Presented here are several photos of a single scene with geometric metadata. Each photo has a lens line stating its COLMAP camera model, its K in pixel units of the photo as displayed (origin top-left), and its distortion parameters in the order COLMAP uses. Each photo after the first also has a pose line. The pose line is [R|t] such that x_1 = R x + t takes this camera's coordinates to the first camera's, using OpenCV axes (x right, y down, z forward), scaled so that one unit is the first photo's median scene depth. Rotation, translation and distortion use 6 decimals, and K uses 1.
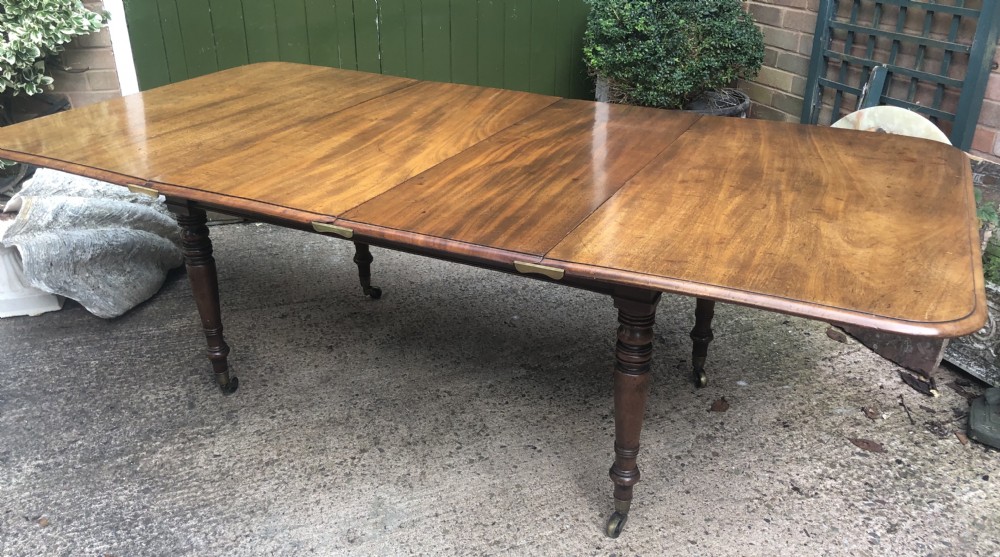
lens RADIAL K [[813.3, 0, 503.1], [0, 813.3, 284.1], [0, 0, 1]] dist [0.008596, 0.004461]
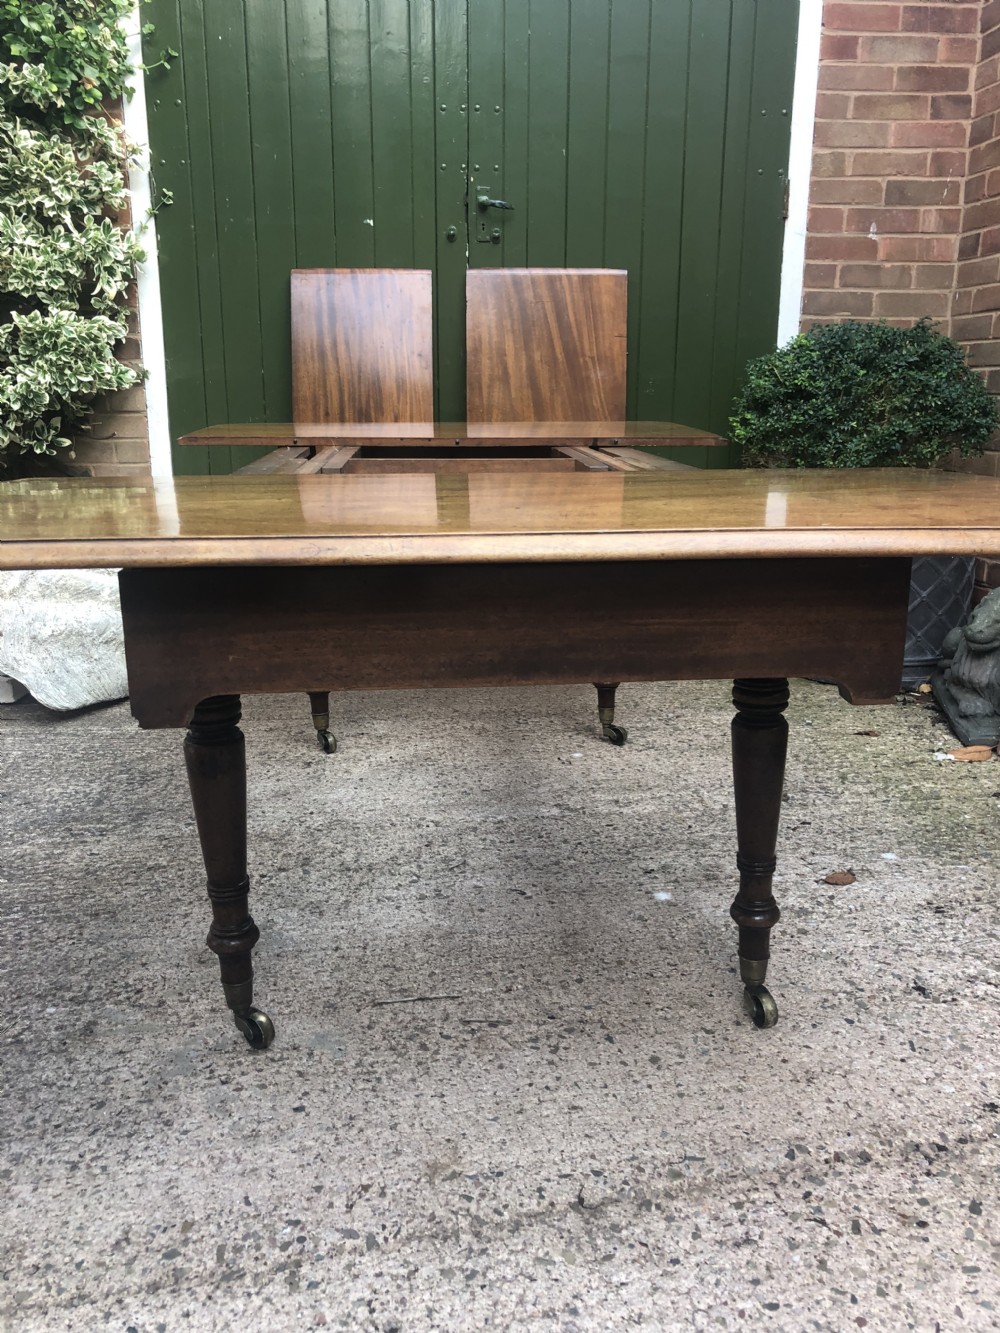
lens RADIAL K [[1088.6, 0, 511.1], [0, 1088.6, 656.8], [0, 0, 1]] dist [0.006920, 0.006818]
pose [[0.969791, 0.054378, -0.237800, 0.214605], [-0.101164, 0.976710, -0.189216, 0.170352], [0.221973, 0.207557, 0.952706, 0.107959]]
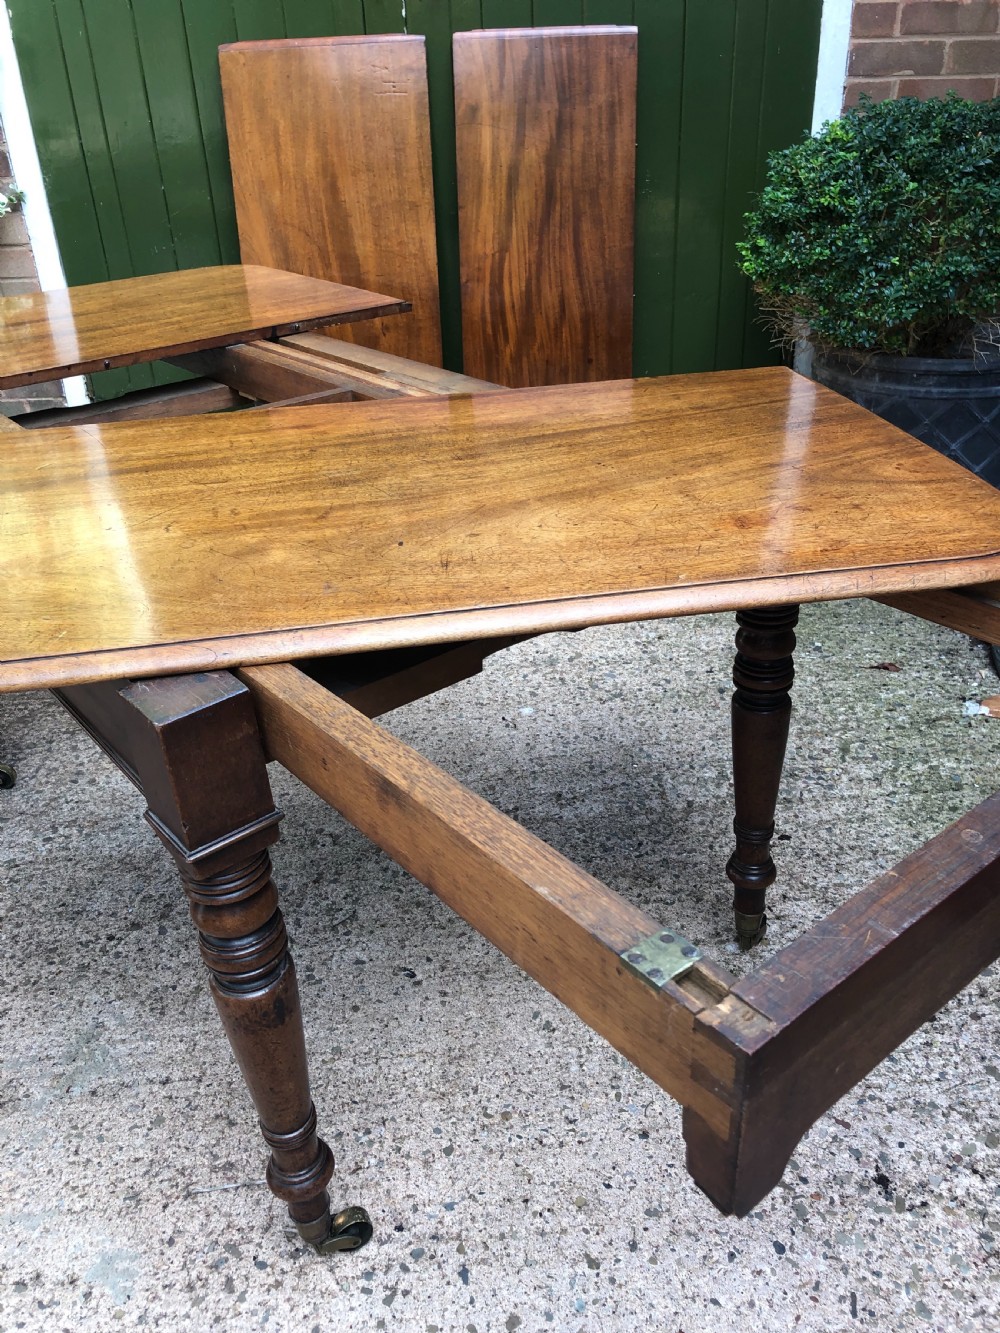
lens RADIAL K [[1088.6, 0, 501.8], [0, 1088.6, 657.2], [0, 0, 1]] dist [0.006920, 0.006818]
pose [[0.953276, 0.101072, -0.284691, 0.262153], [-0.085962, 0.994168, 0.065112, -0.056292], [0.289612, -0.037597, 0.956406, 0.312109]]
